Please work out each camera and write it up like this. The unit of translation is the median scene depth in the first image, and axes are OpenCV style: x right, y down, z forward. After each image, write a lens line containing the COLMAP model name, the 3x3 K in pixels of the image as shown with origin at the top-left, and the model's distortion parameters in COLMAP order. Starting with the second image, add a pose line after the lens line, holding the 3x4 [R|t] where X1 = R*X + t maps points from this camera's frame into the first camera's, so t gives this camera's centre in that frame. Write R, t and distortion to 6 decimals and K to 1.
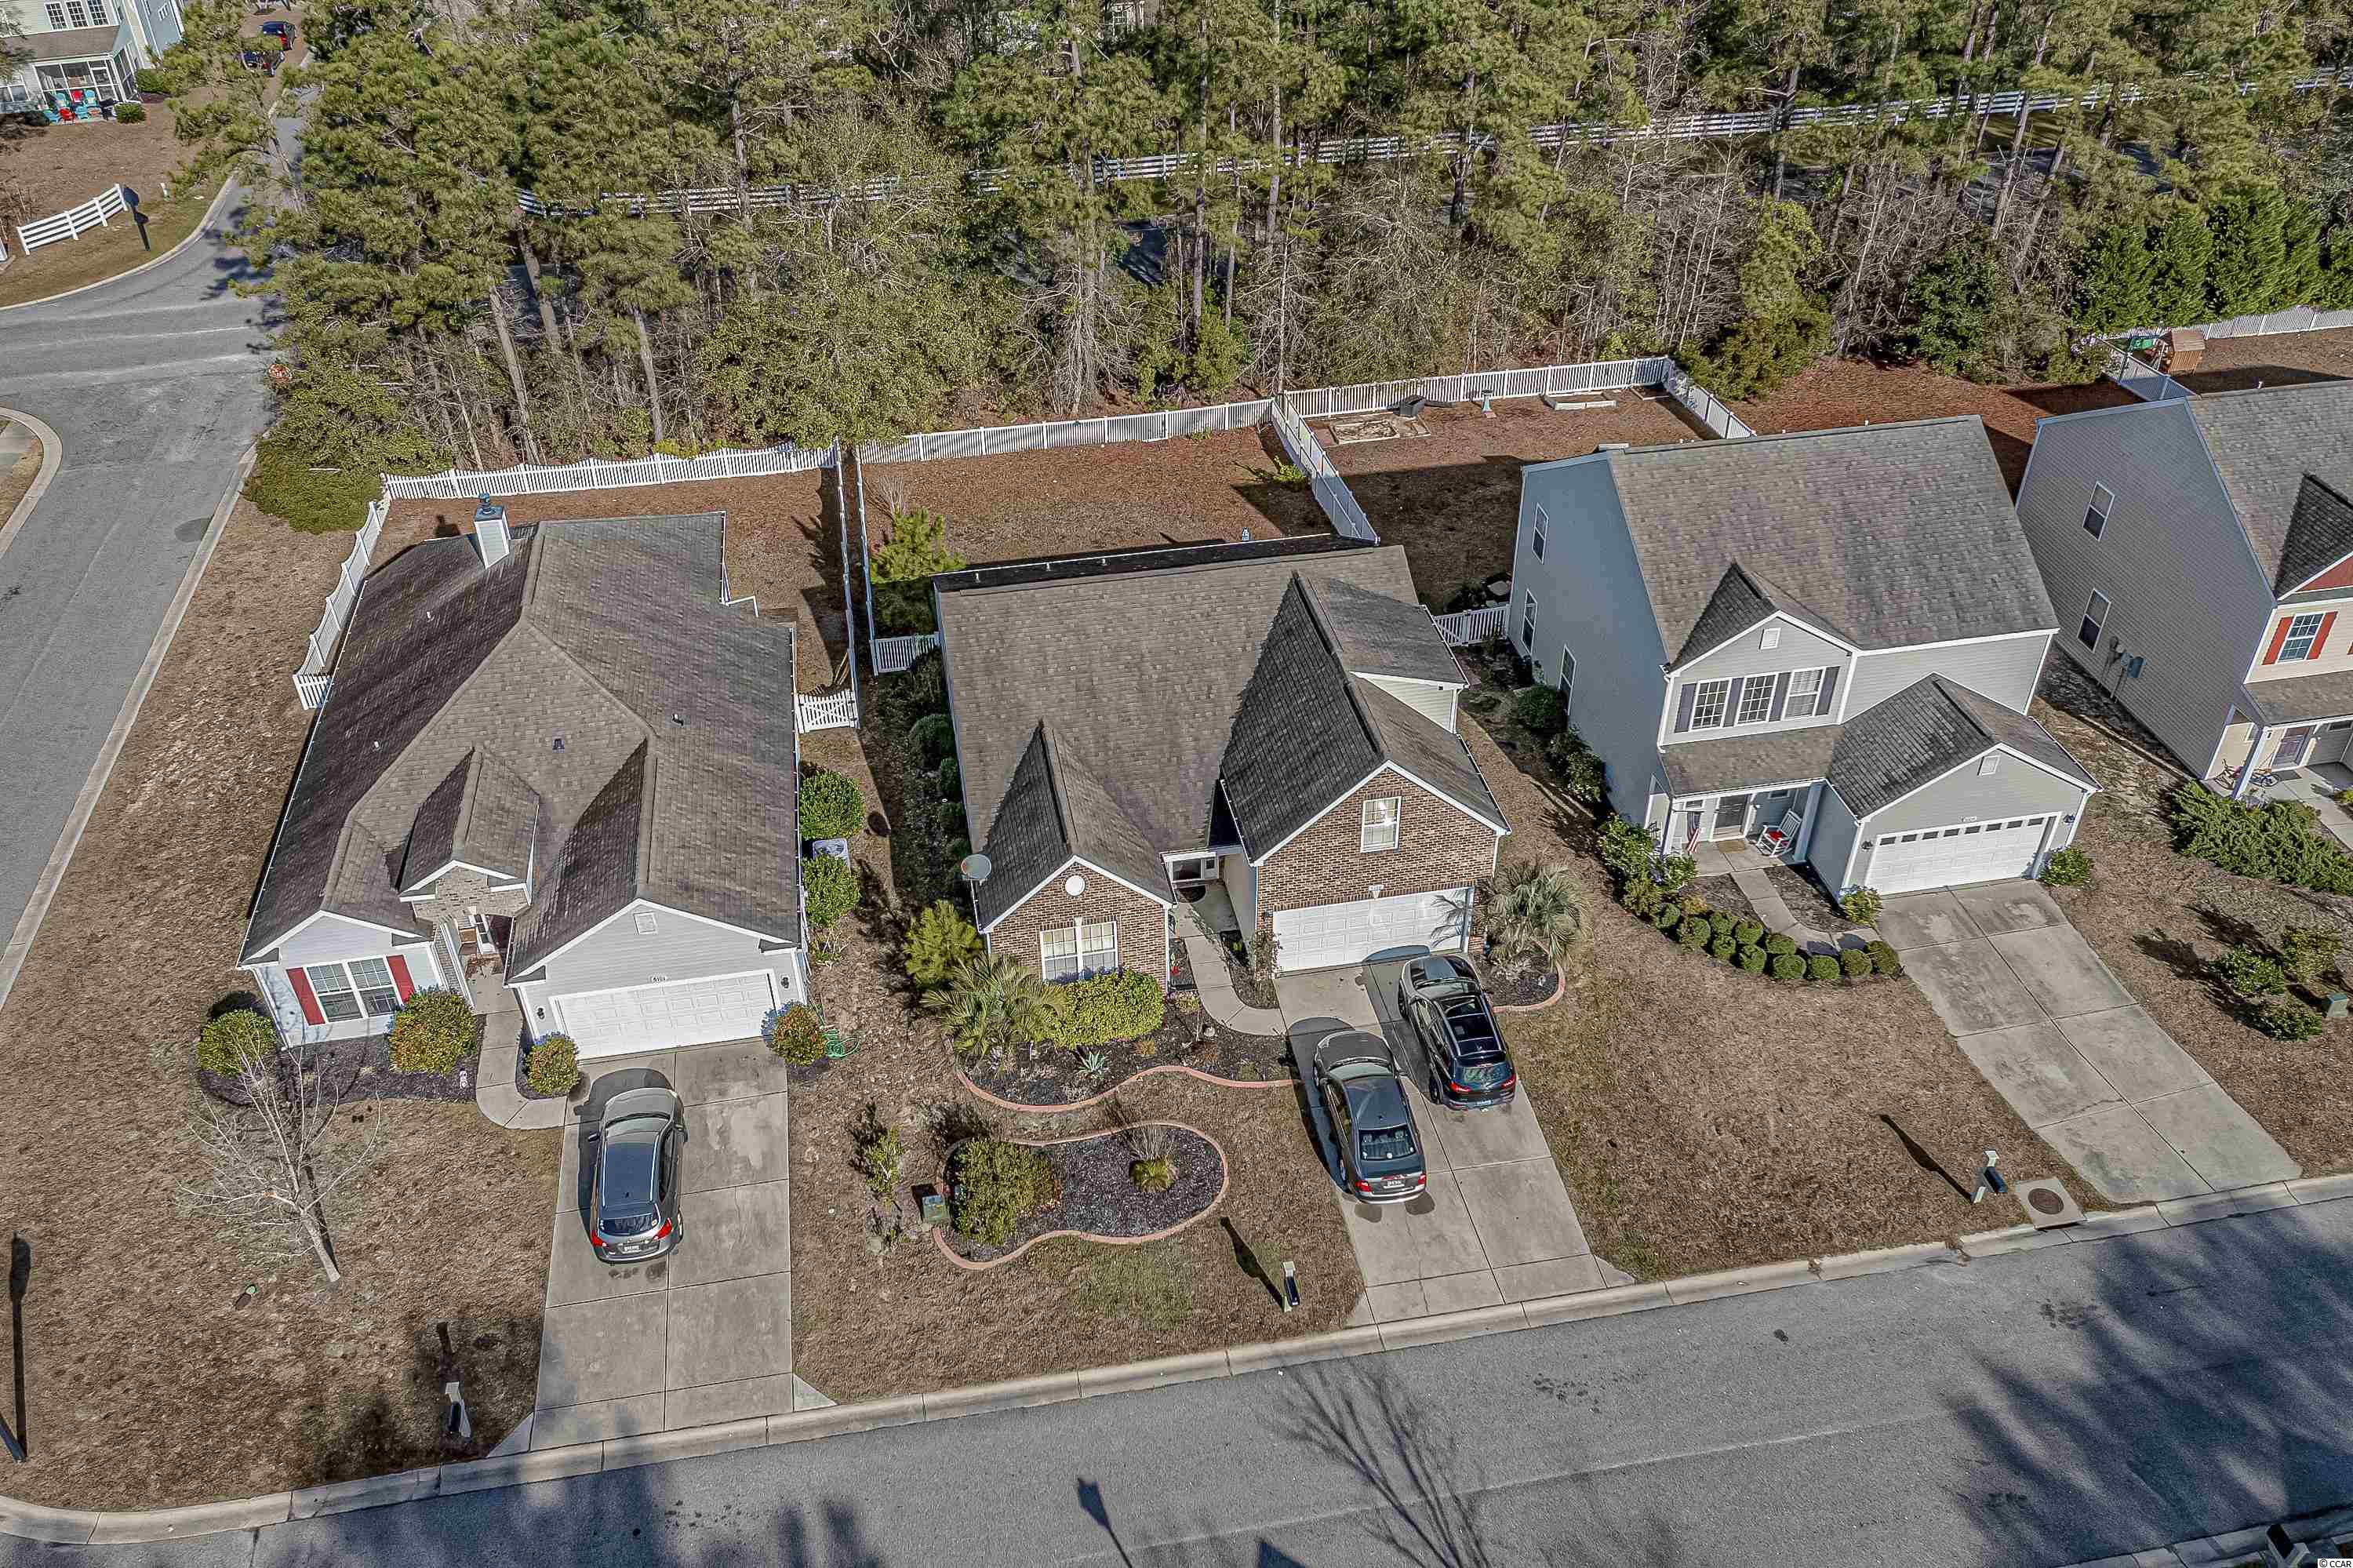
lens RADIAL K [[1834.2, 0, 1176.5], [0, 1834.2, 784.0], [0, 0, 1]] dist [-0.006582, -0.004043]
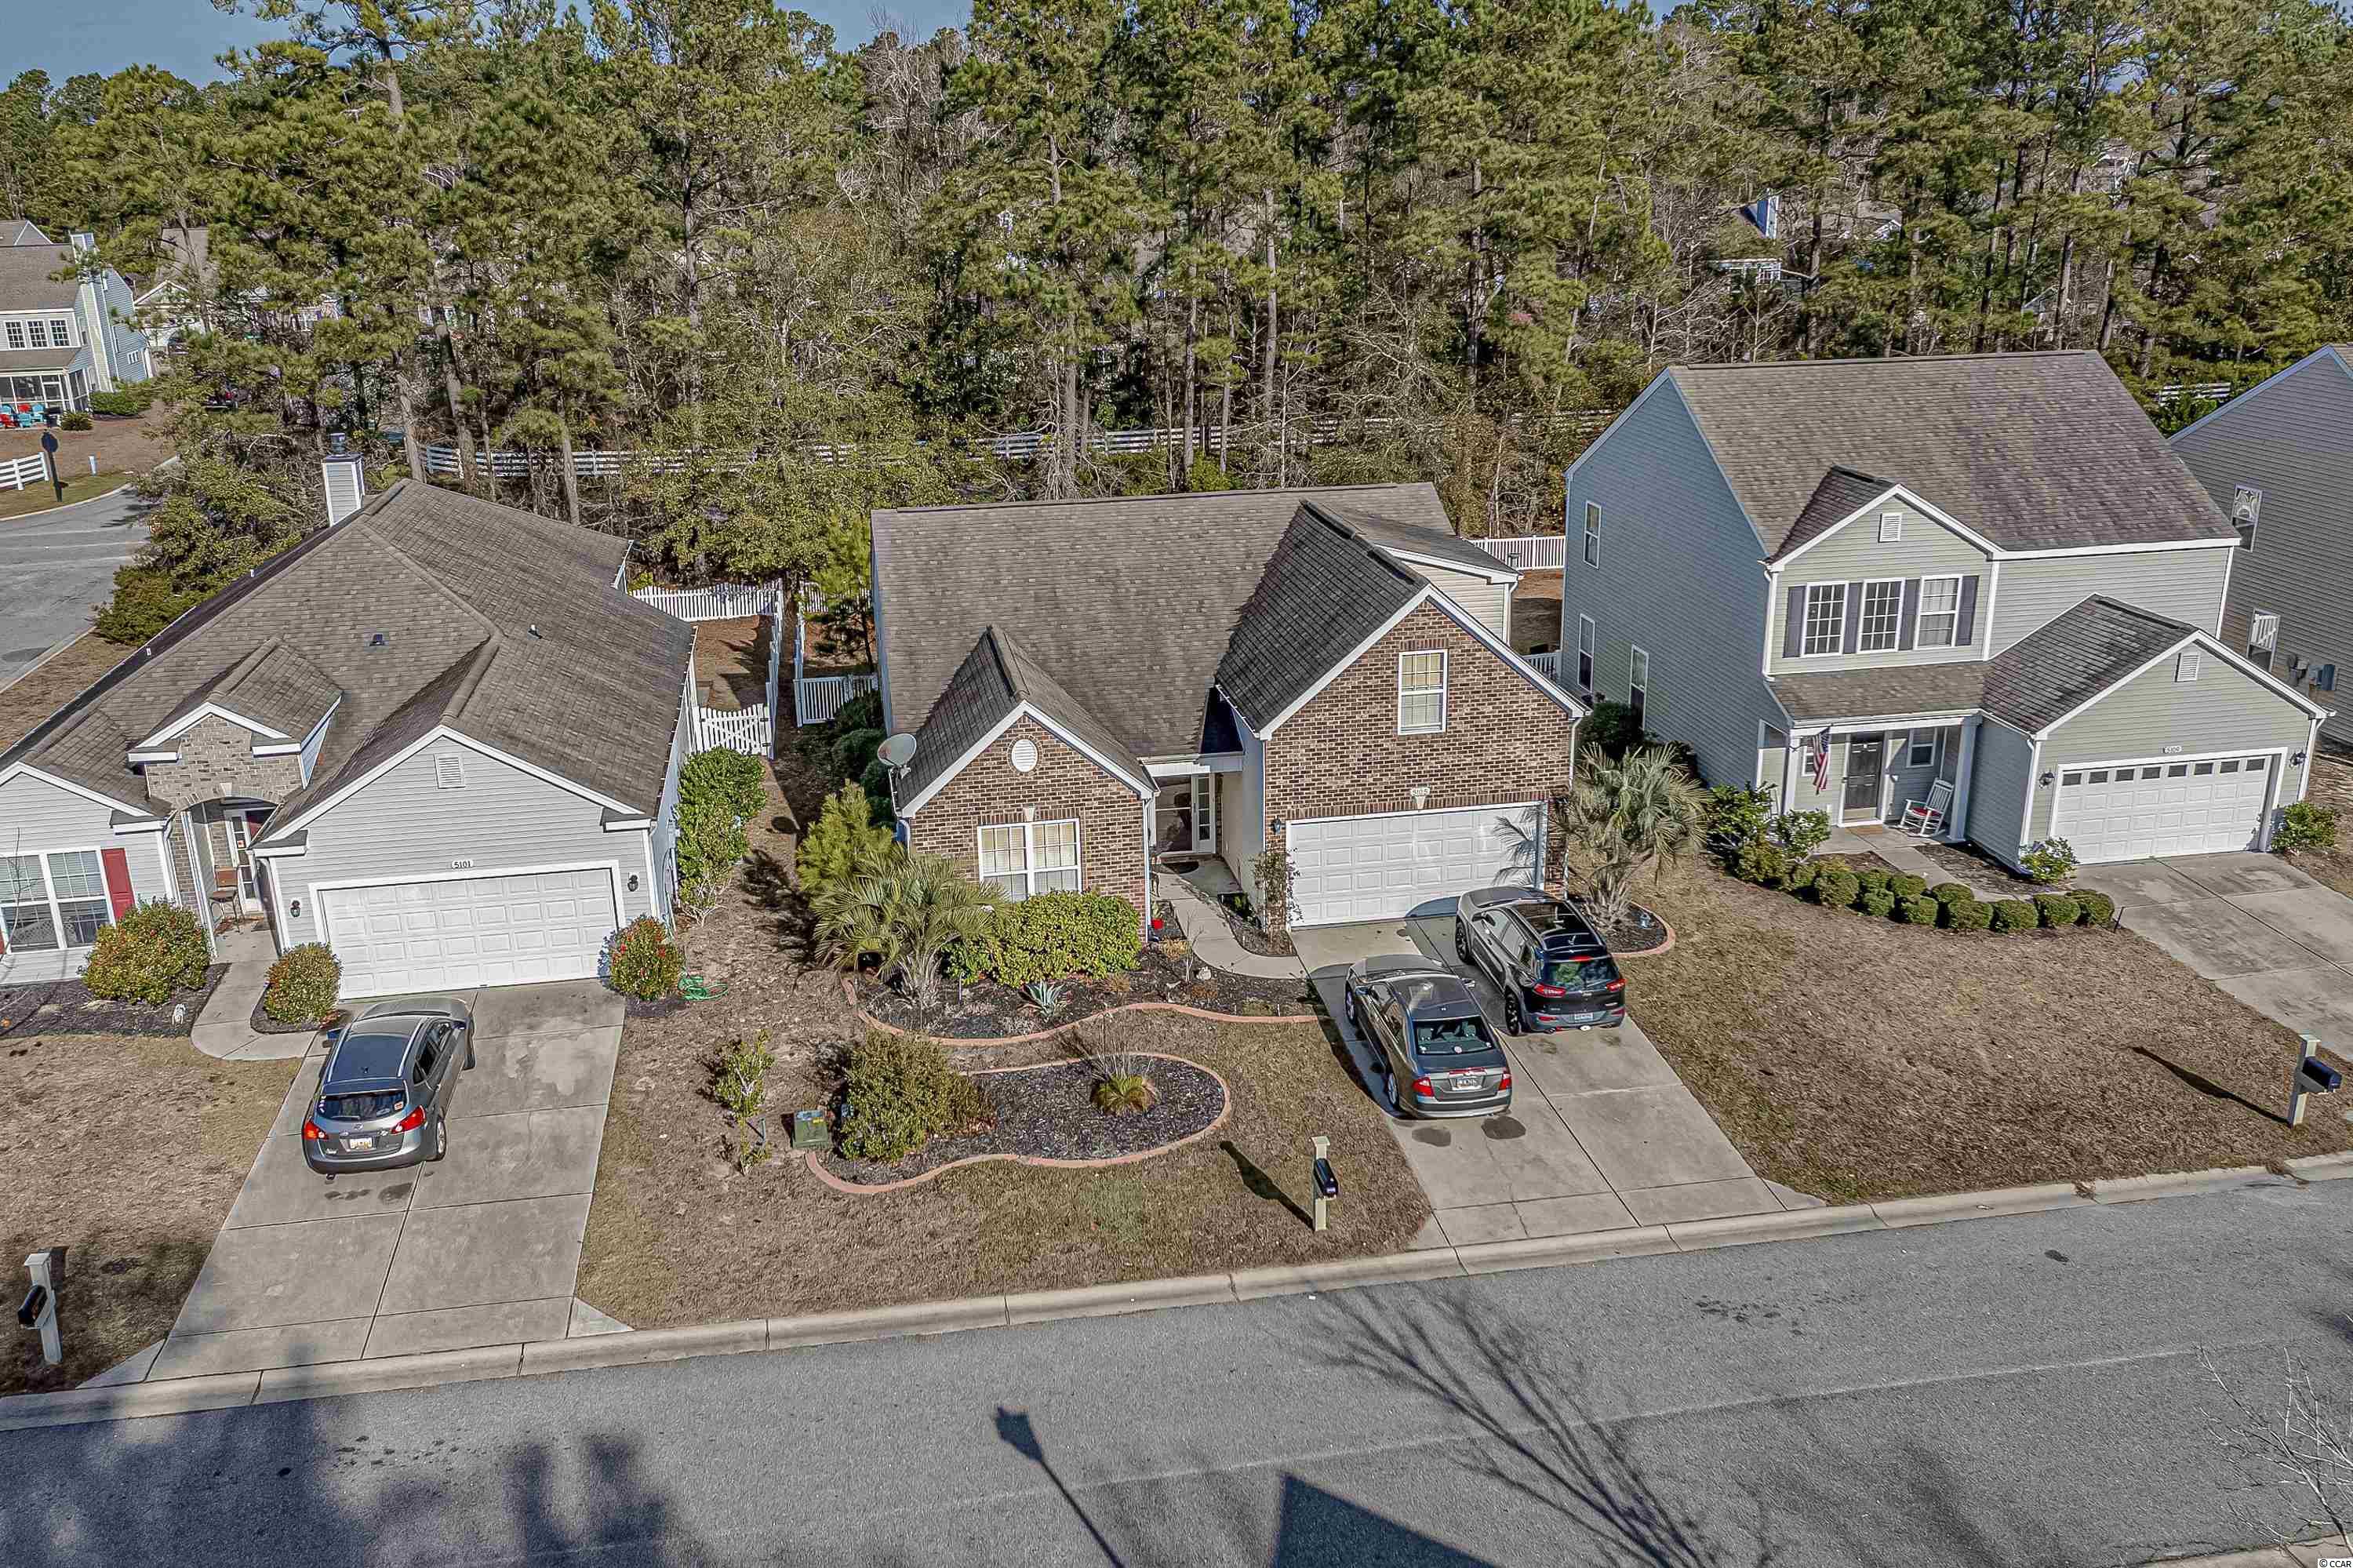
lens RADIAL K [[1932.0, 0, 1181.5], [0, 1932.0, 761.0], [0, 0, 1]] dist [-0.003309, 0.008421]
pose [[0.999987, -0.004443, 0.002520, 0.007789], [0.005019, 0.946320, -0.323191, 0.319951], [-0.000949, 0.323200, 0.946330, 0.243996]]
